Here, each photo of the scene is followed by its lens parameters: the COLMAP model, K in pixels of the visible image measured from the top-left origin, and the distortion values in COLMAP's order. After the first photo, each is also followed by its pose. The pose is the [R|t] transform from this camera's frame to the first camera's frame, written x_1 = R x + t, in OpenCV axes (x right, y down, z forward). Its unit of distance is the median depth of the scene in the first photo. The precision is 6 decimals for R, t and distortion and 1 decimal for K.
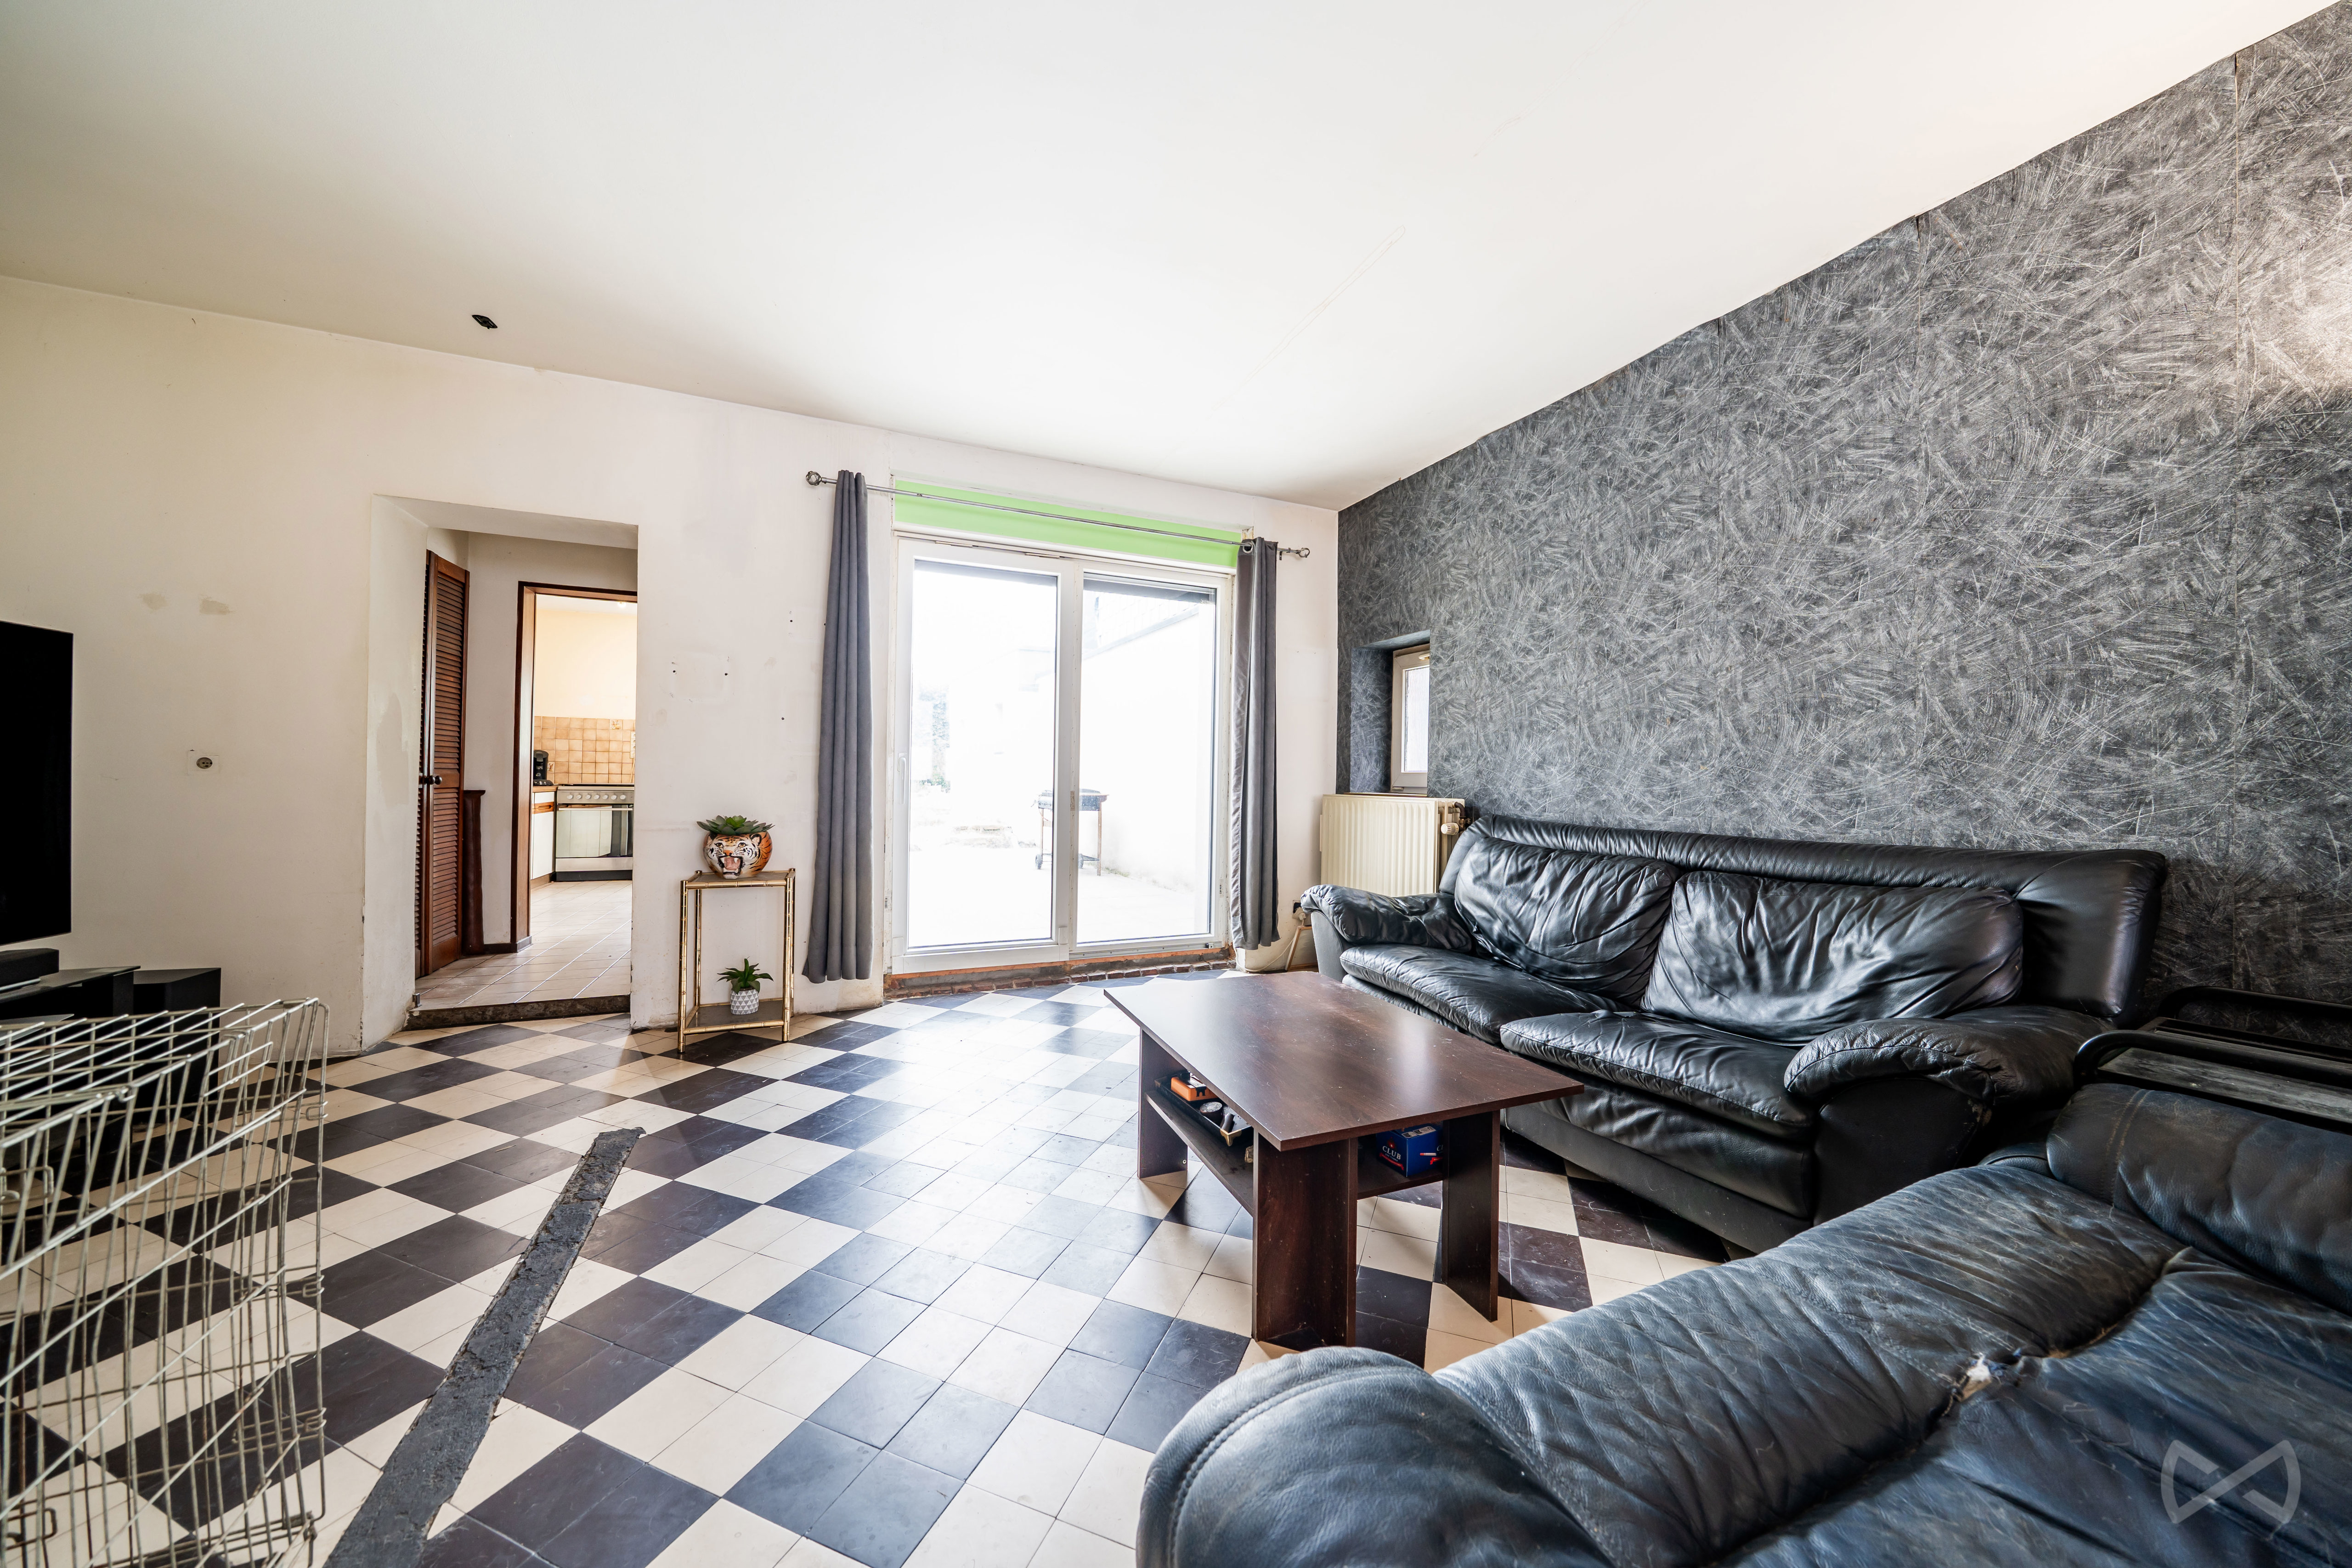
lens RADIAL K [[796.0, 0, 1172.1], [0, 796.0, 778.1], [0, 0, 1]] dist [-0.000767, -0.000110]
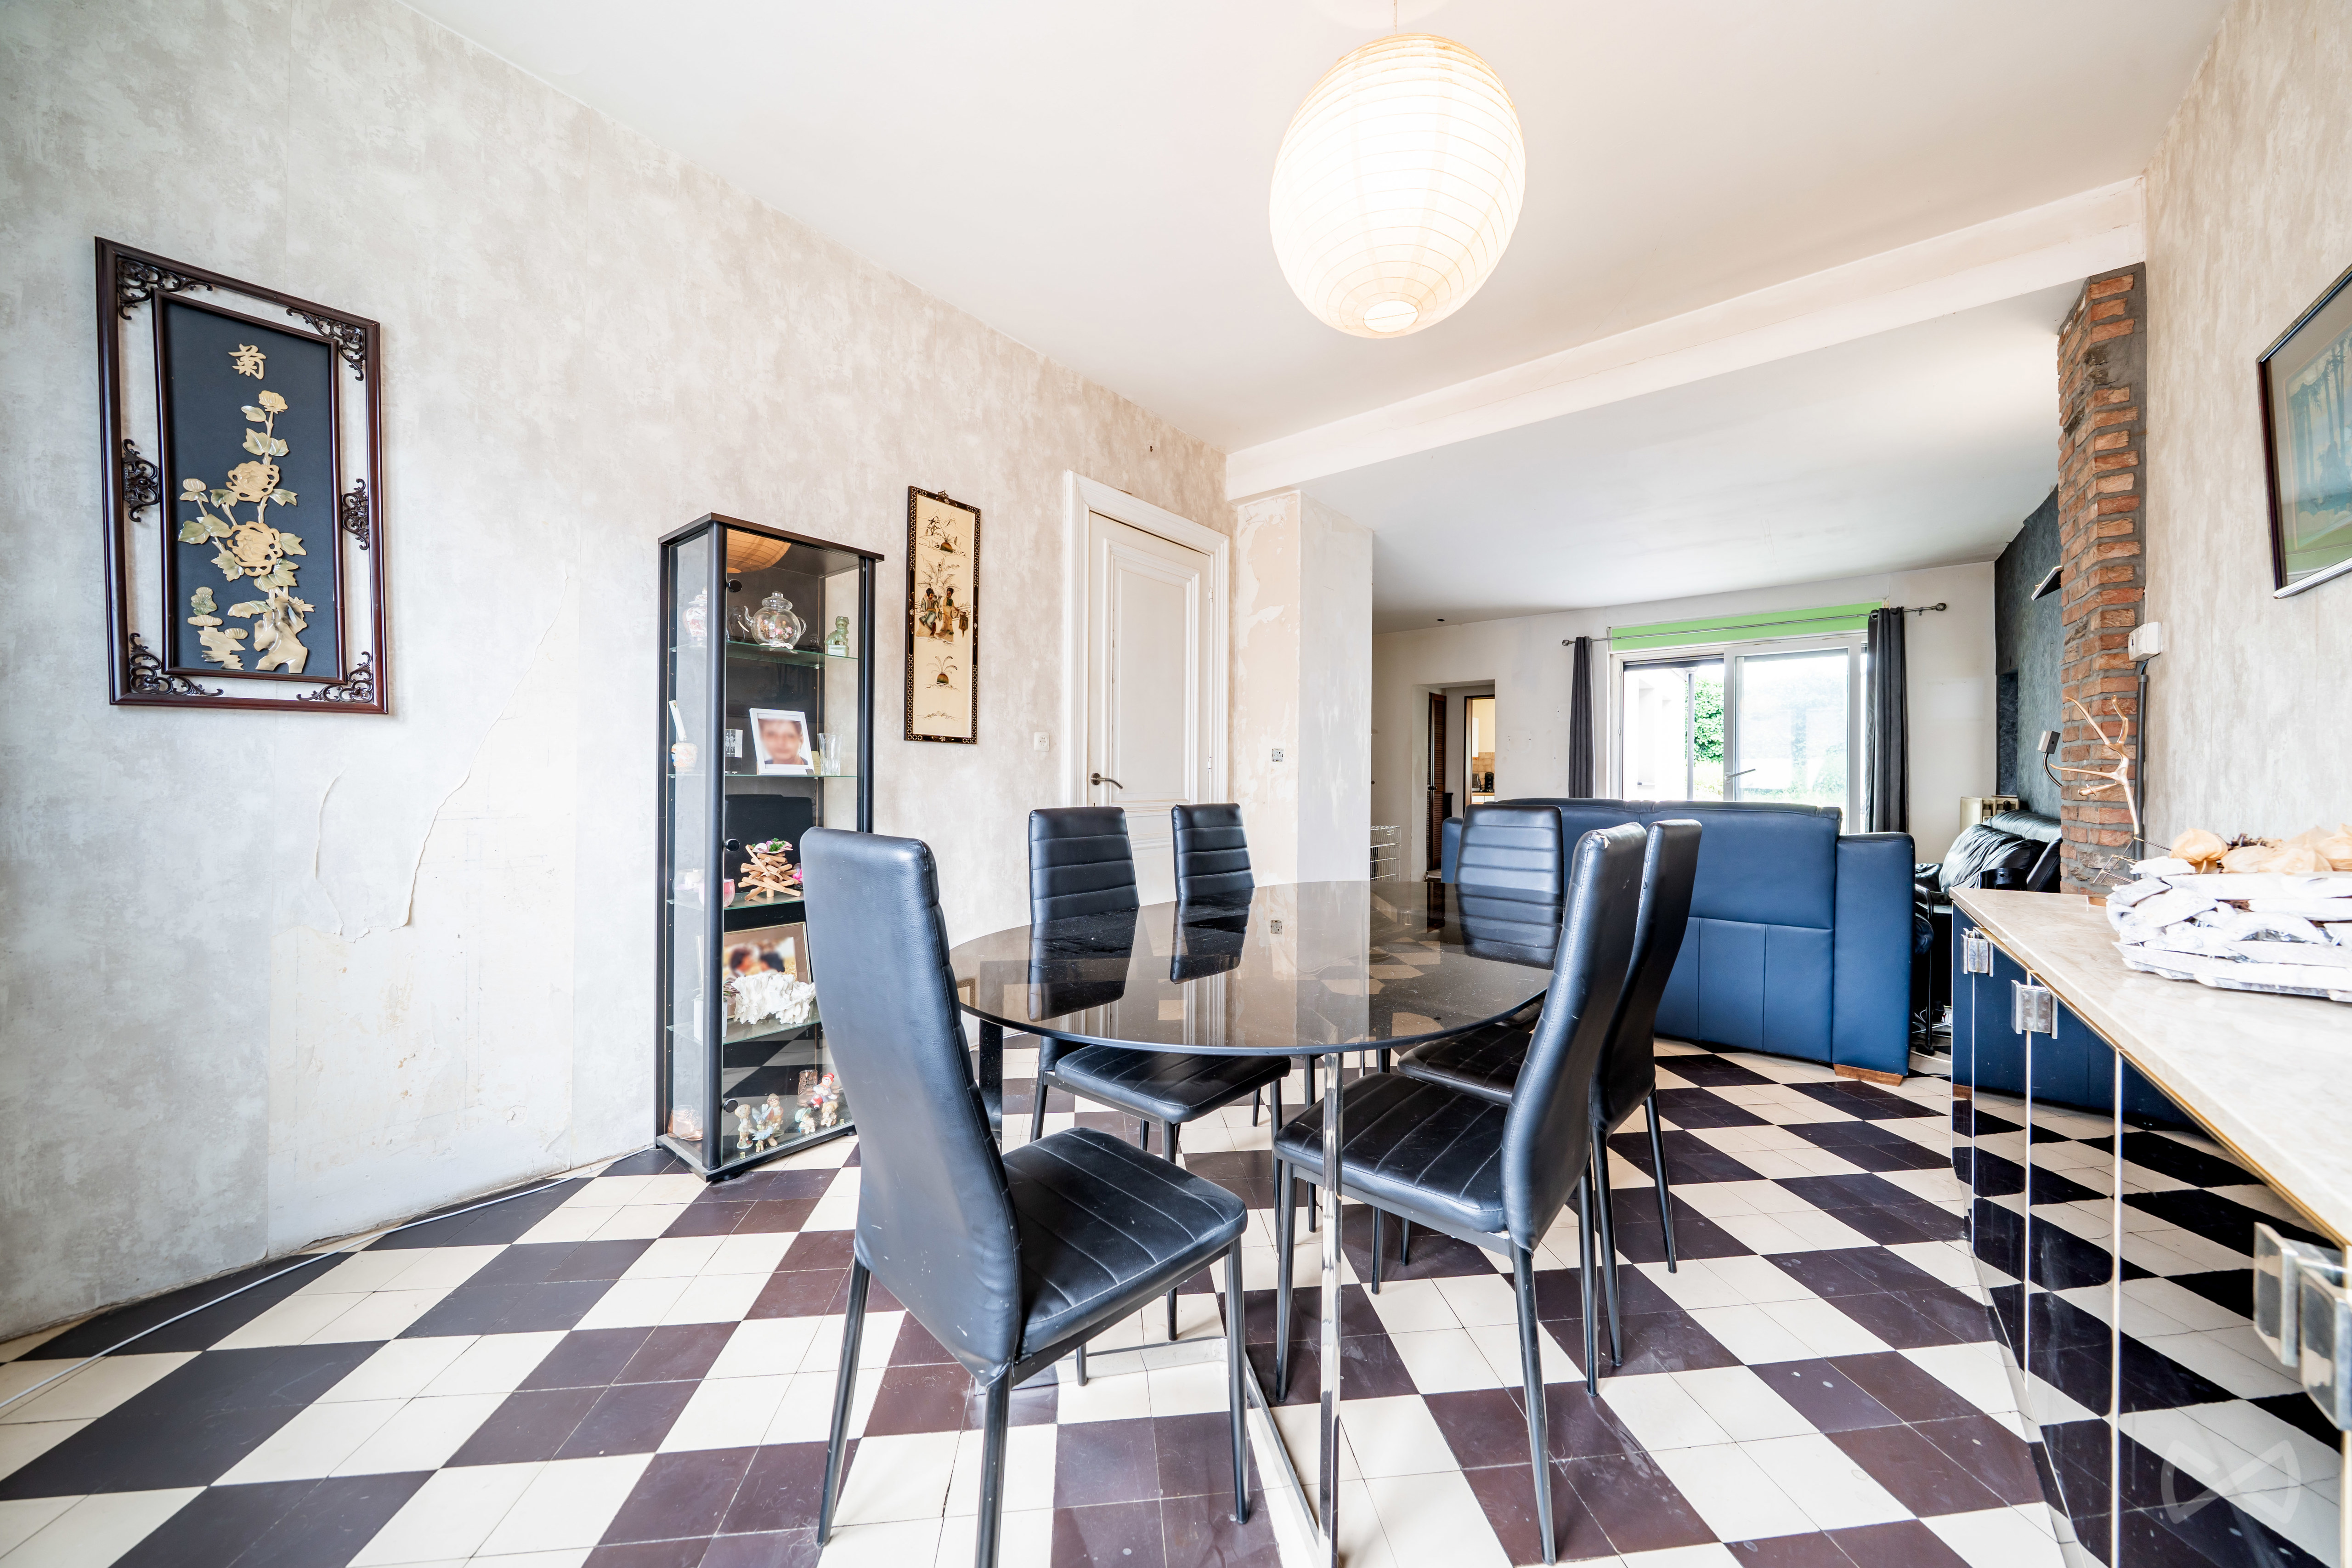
lens RADIAL K [[796.0, 0, 1174.7], [0, 796.0, 785.4], [0, 0, 1]] dist [-0.000767, -0.000110]
pose [[0.457505, -0.010902, -0.889140, 0.794531], [0.012427, 0.999906, -0.005866, -0.003120], [0.889120, -0.008365, 0.457598, -0.739070]]
